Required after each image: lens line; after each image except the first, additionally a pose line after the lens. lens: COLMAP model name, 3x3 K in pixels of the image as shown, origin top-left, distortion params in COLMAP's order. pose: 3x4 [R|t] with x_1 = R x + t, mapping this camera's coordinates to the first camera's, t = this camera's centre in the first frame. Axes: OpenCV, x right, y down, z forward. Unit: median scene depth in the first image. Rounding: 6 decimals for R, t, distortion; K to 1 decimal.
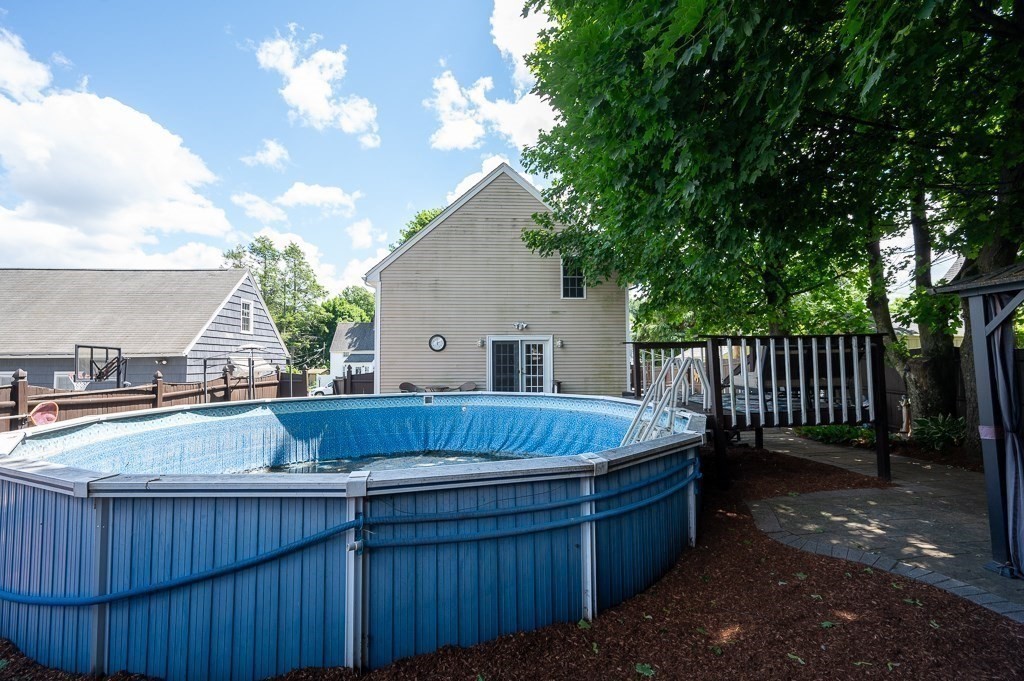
lens RADIAL K [[450.8, 0, 511.7], [0, 450.8, 335.5], [0, 0, 1]] dist [-0.001917, -0.000195]
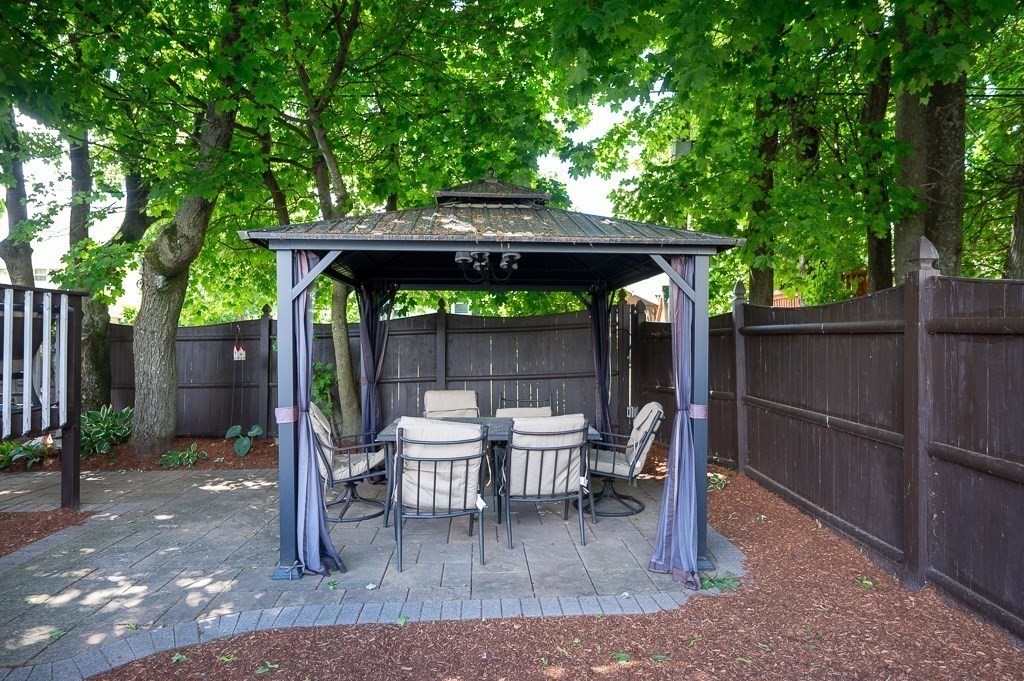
lens RADIAL K [[568.3, 0, 512.0], [0, 568.3, 340.5], [0, 0, 1]] dist [-0.000301, 0.000631]
pose [[0.055982, 0.017413, 0.998280, 0.022153], [-0.061043, 0.998037, -0.013986, 0.055988], [-0.996564, -0.060155, 0.056935, 0.441008]]
